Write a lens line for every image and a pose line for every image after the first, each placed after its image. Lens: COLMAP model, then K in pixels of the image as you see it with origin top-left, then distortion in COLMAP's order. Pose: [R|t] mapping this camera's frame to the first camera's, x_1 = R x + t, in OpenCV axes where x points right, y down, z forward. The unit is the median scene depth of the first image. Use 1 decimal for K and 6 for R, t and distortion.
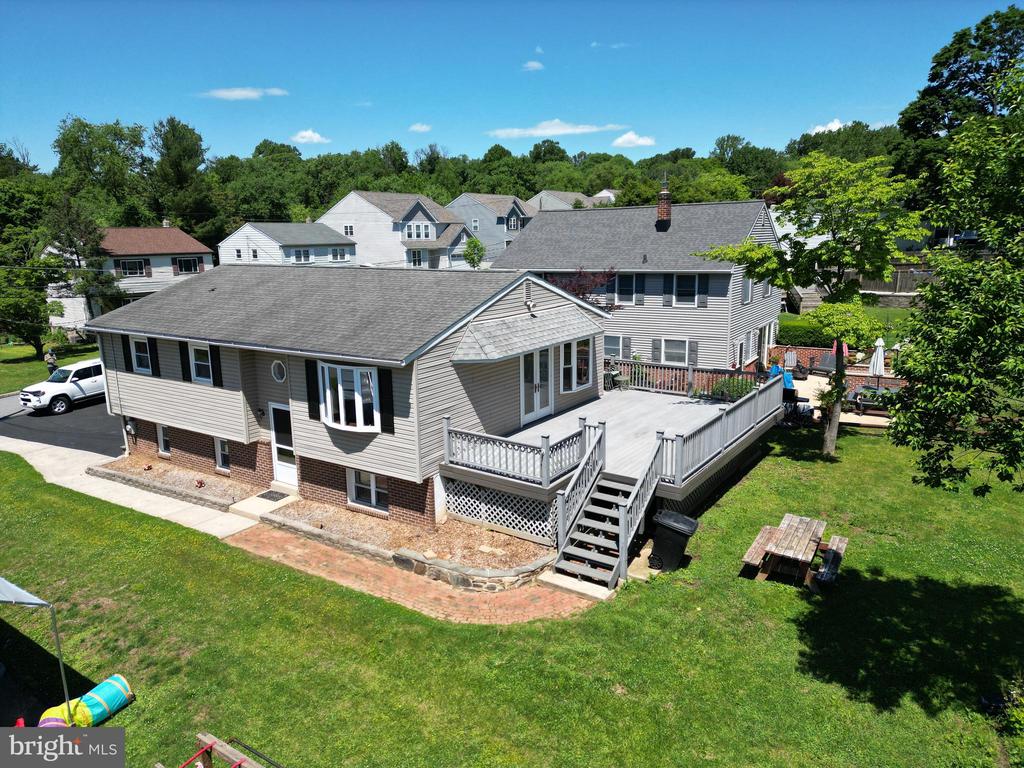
lens RADIAL K [[716.9, 0, 512.5], [0, 716.9, 381.4], [0, 0, 1]] dist [0.083312, -0.083481]
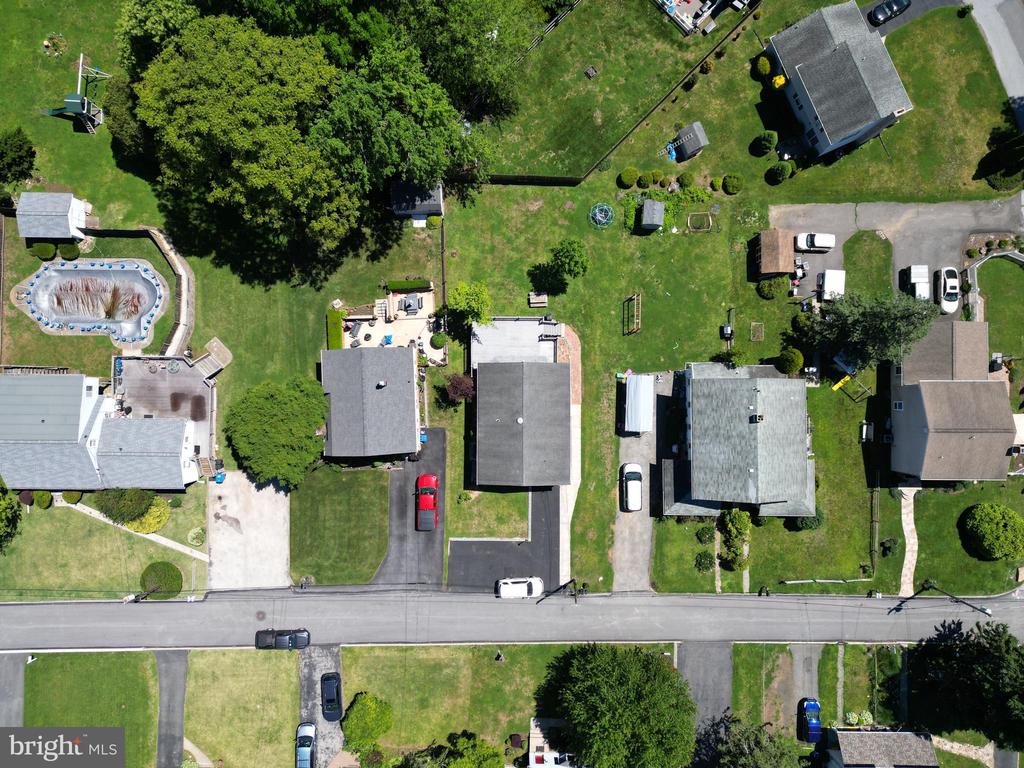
lens RADIAL K [[716.9, 0, 512.5], [0, 716.9, 381.4], [0, 0, 1]] dist [0.083312, -0.083481]
pose [[-0.560099, -0.827640, 0.036067, -0.173350], [0.176375, -0.076596, 0.981338, -4.021352], [-0.809432, 0.556008, 0.188876, 0.349682]]
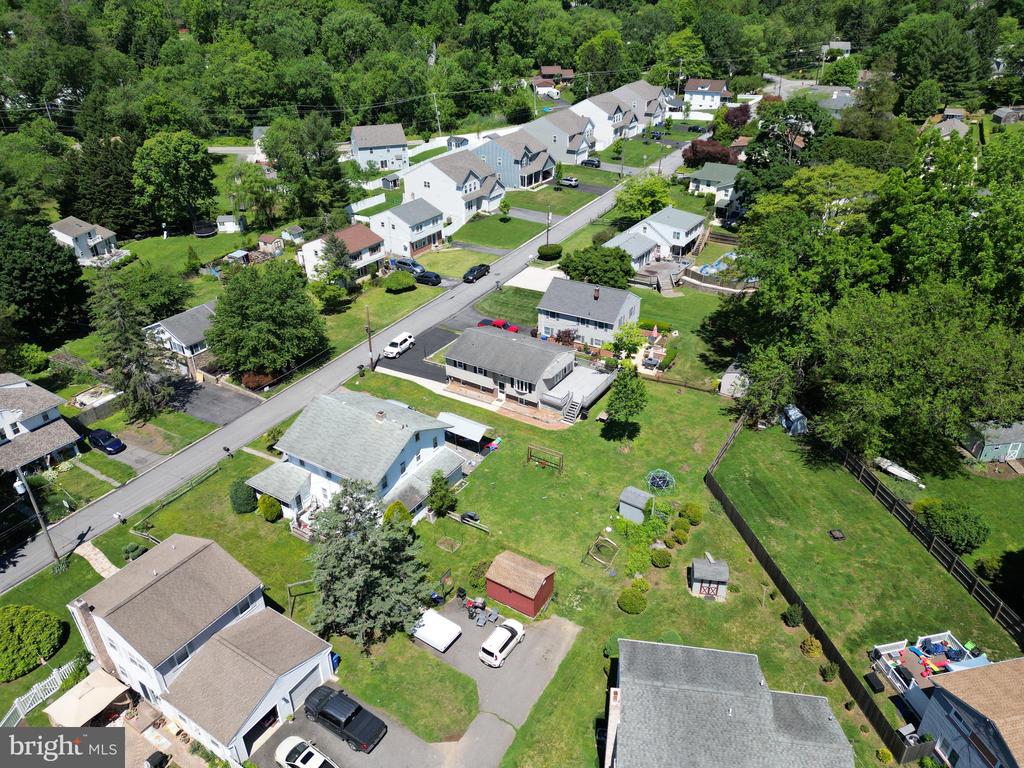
lens RADIAL K [[712.1, 0, 512.0], [0, 712.1, 384.0], [0, 0, 1]] dist [0.117290, -0.160661]
pose [[0.999643, -0.008764, 0.025229, -0.363883], [0.000449, 0.950001, 0.312246, -1.322175], [-0.026704, -0.312123, 0.949666, -3.172099]]
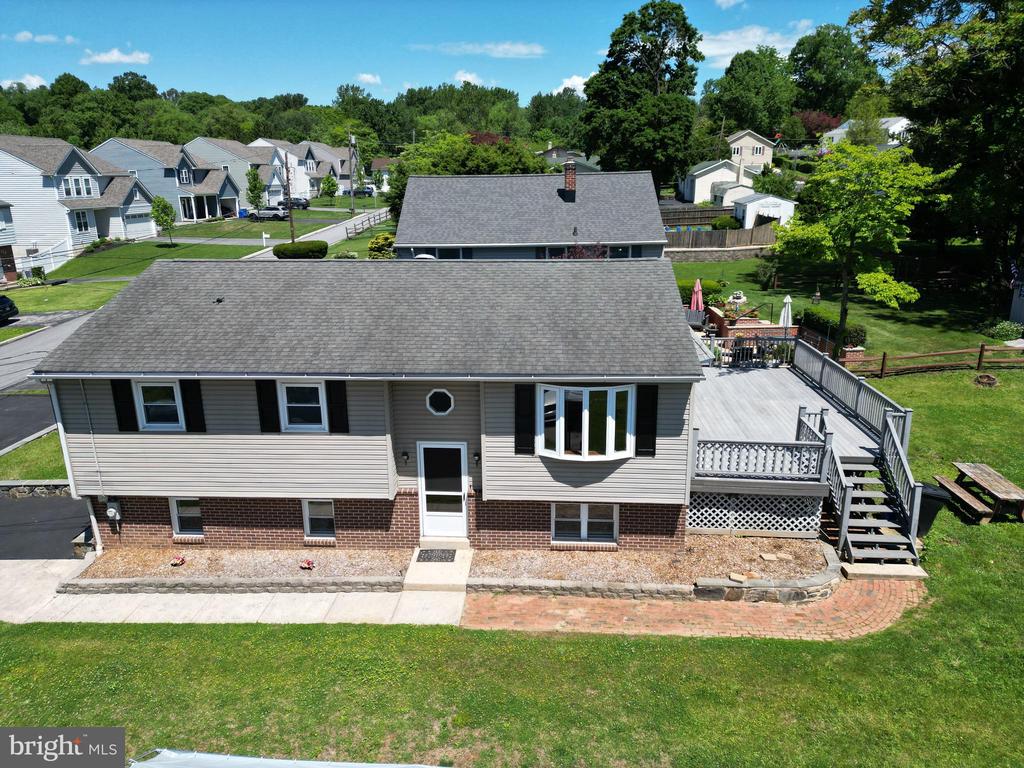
lens RADIAL K [[716.9, 0, 512.5], [0, 716.9, 381.4], [0, 0, 1]] dist [0.083312, -0.083481]
pose [[0.862613, -0.132510, 0.488201, -0.626977], [0.100518, 0.990737, 0.091304, -0.099416], [-0.495777, -0.029687, 0.867942, 0.269356]]
